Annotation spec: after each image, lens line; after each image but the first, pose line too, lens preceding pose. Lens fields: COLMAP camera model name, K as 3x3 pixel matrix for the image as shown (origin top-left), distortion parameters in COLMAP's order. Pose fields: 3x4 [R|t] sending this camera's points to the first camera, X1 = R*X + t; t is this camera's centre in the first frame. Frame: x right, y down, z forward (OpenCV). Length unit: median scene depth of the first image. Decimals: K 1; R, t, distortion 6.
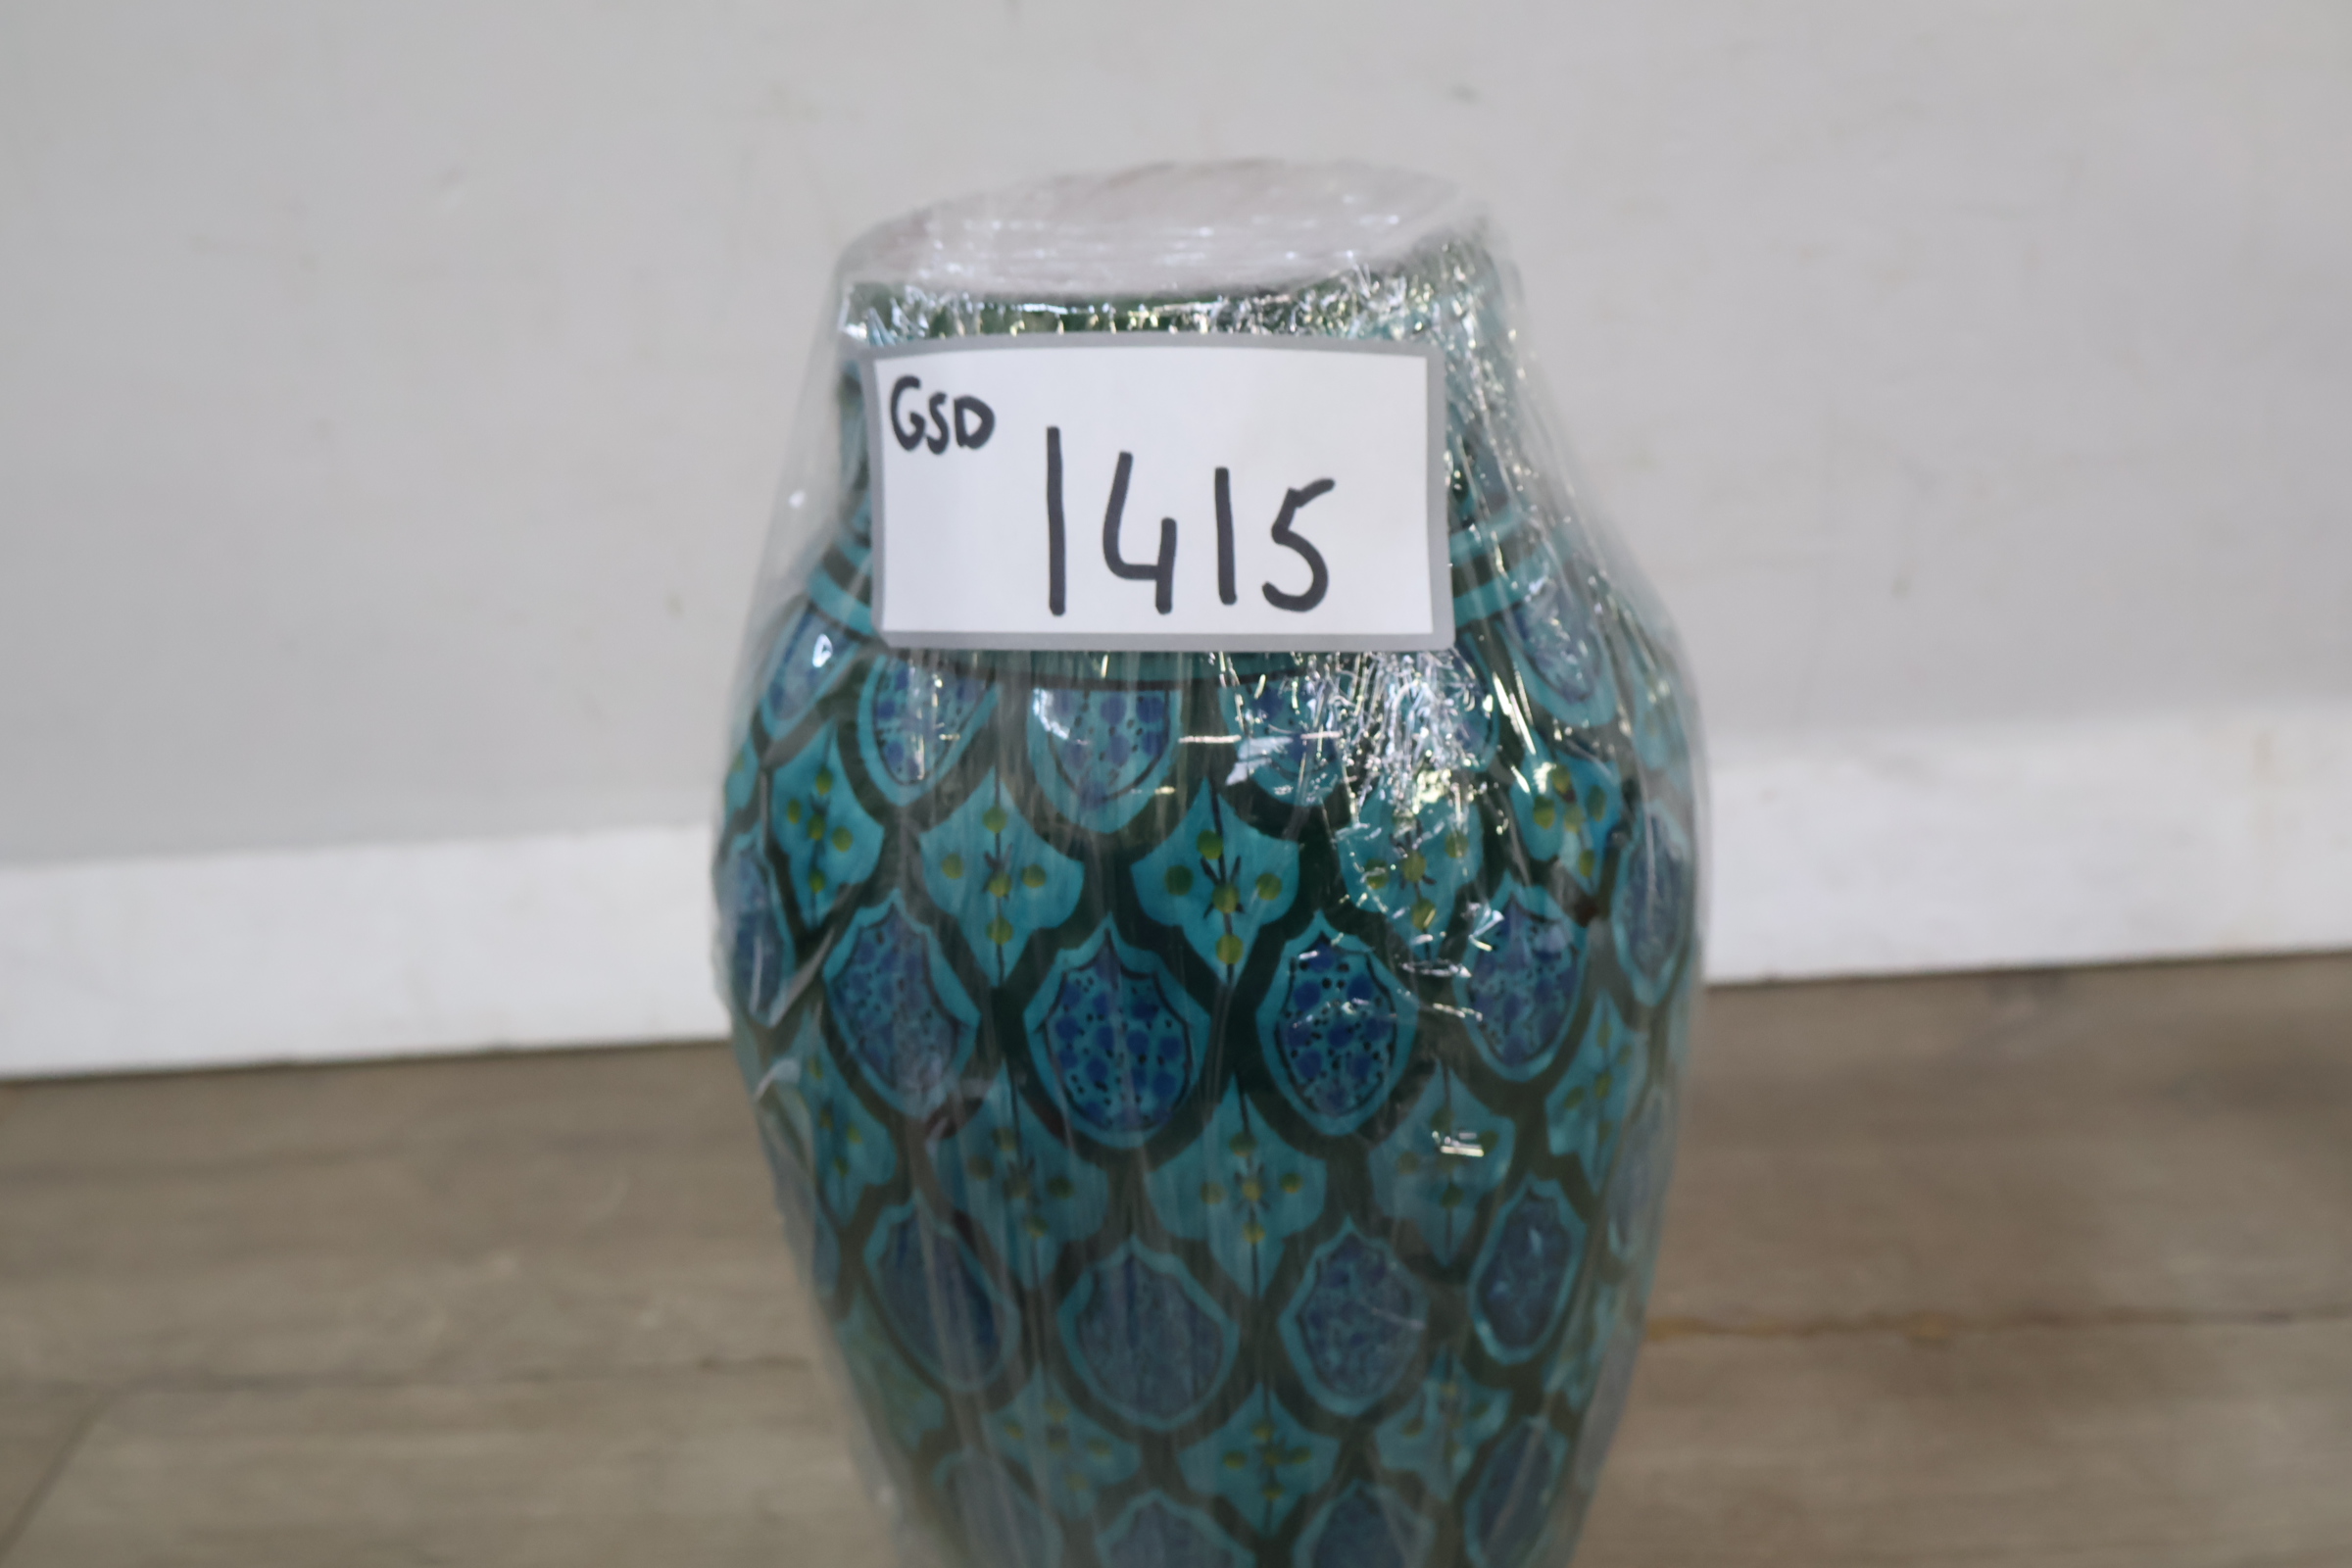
lens RADIAL K [[2348.3, 0, 1170.0], [0, 2348.3, 788.7], [0, 0, 1]] dist [0.005552, 0.000000]
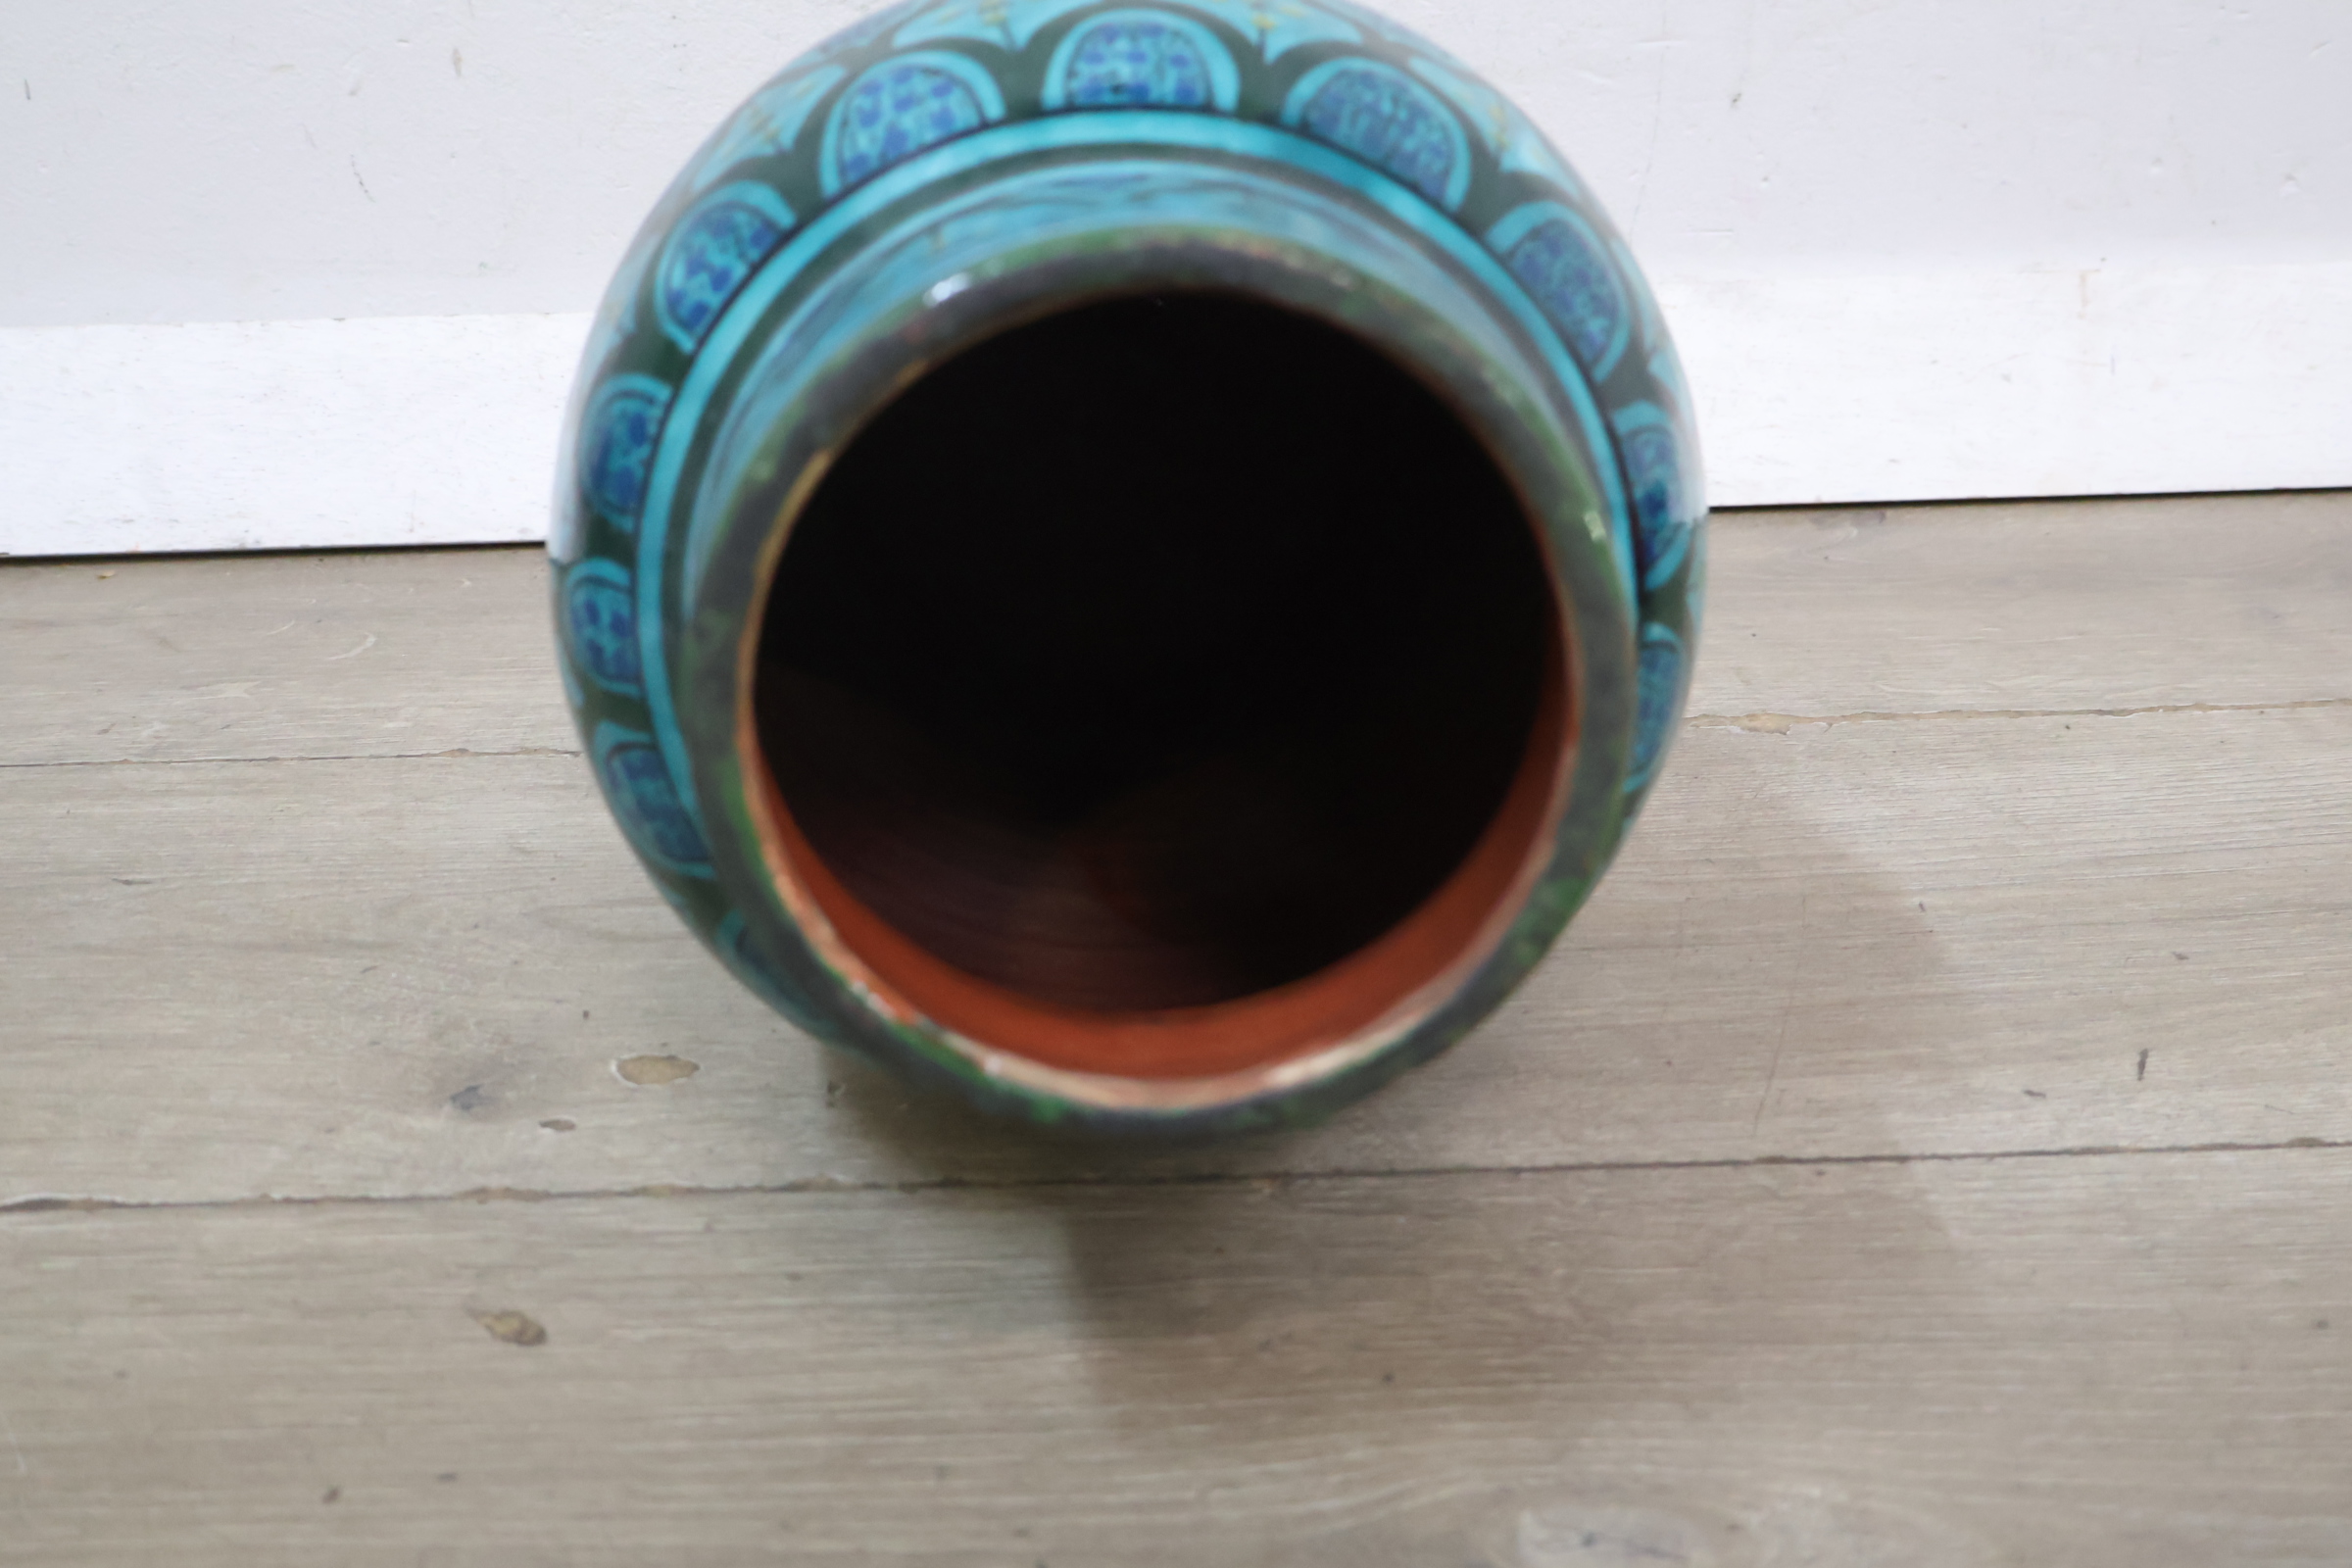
lens RADIAL K [[2348.3, 0, 1176.6], [0, 2348.3, 771.1], [0, 0, 1]] dist [0.005552, 0.000000]
pose [[0.995076, 0.032594, 0.093607, -0.007710], [-0.027189, 0.997920, -0.058447, 0.470322], [-0.095317, 0.055614, 0.993892, 0.107665]]
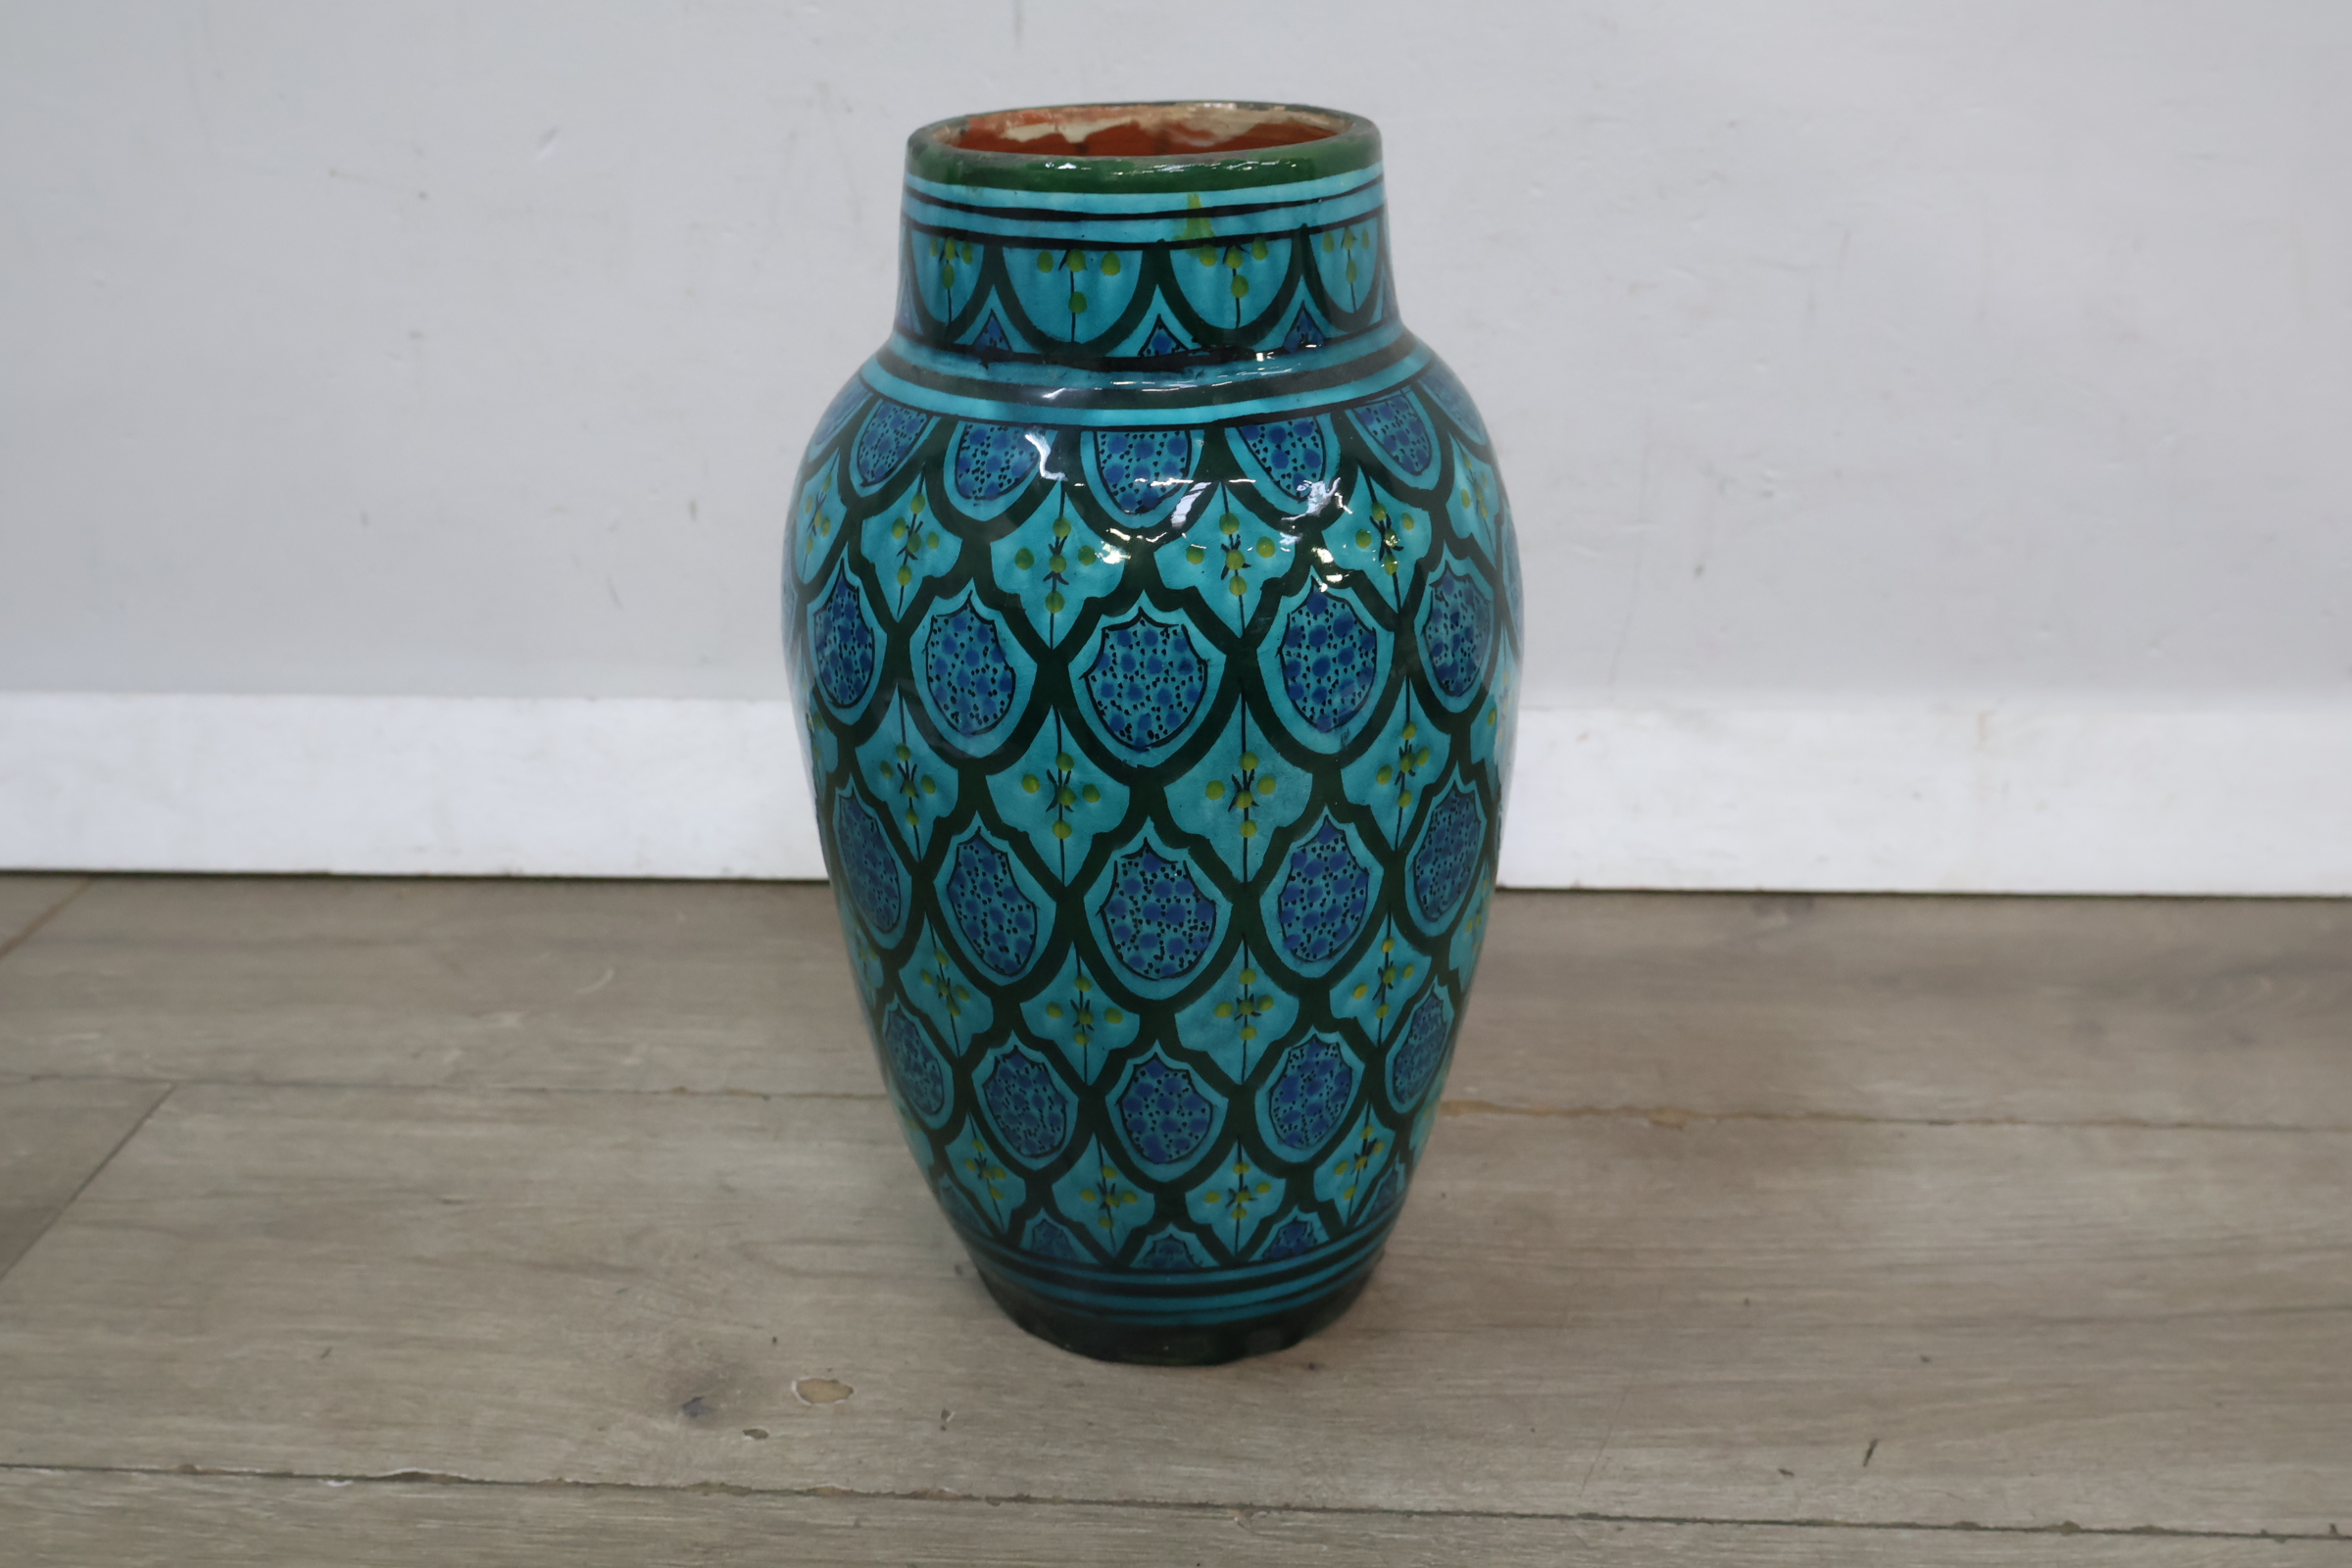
lens RADIAL K [[2348.3, 0, 1174.3], [0, 2348.3, 777.1], [0, 0, 1]] dist [0.005552, 0.000000]
pose [[0.996404, 0.076759, 0.035872, 0.003481], [-0.073717, 0.994101, -0.079556, 0.254650], [-0.041767, 0.076625, 0.996185, -0.370168]]
